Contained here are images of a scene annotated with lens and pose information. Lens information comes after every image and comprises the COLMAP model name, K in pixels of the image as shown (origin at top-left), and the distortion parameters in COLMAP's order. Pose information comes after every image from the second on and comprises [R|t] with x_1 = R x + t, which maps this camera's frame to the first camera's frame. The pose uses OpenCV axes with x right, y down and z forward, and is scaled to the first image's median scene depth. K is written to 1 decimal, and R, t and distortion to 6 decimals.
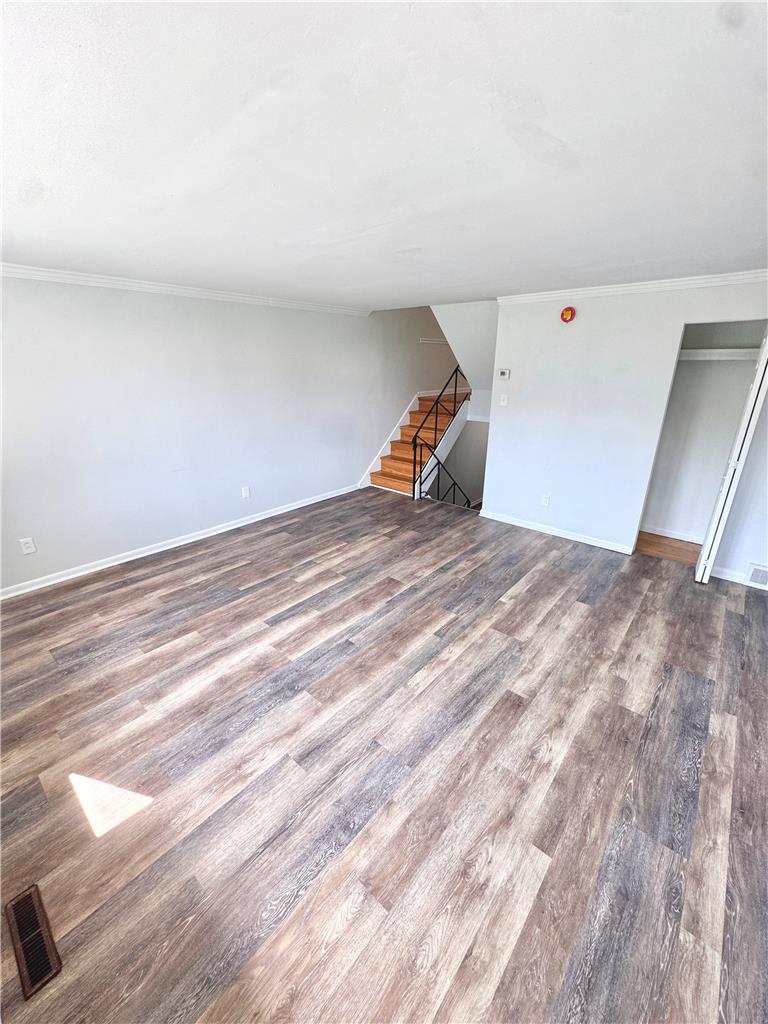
lens RADIAL K [[408.8, 0, 385.4], [0, 408.8, 512.3], [0, 0, 1]] dist [-0.005411, 0.000545]
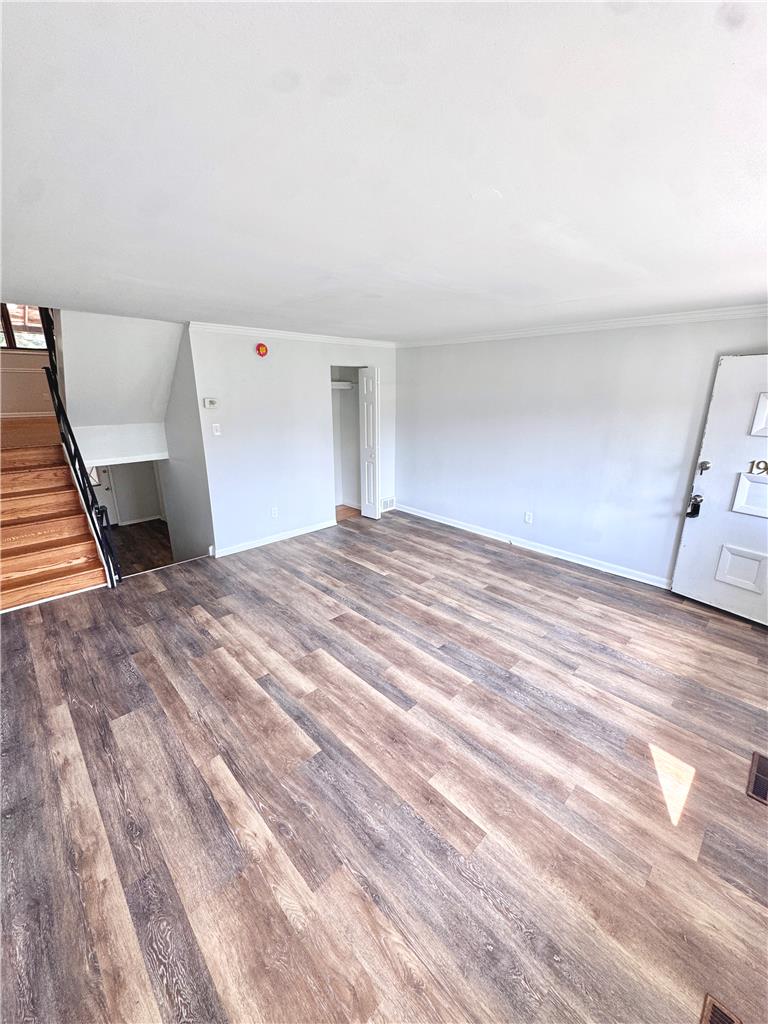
lens RADIAL K [[408.8, 0, 386.9], [0, 408.8, 511.3], [0, 0, 1]] dist [-0.005411, 0.000545]
pose [[0.087458, -0.290246, 0.952947, -1.005536], [0.339672, 0.907973, 0.245374, -0.316980], [-0.936469, 0.302230, 0.177997, 0.816442]]
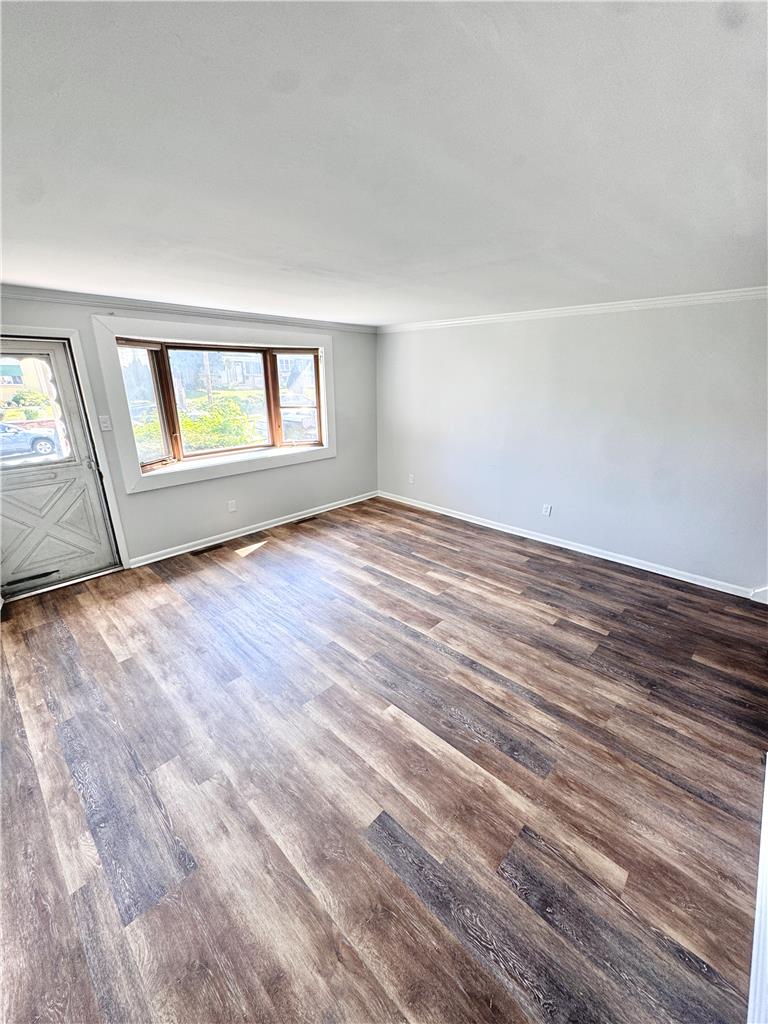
lens RADIAL K [[408.8, 0, 384.6], [0, 408.8, 513.1], [0, 0, 1]] dist [-0.005411, 0.000545]
pose [[-0.047418, 0.321714, -0.945649, 0.986218], [-0.345961, 0.882827, 0.317690, -0.359076], [0.937050, 0.342222, 0.069439, 0.948562]]
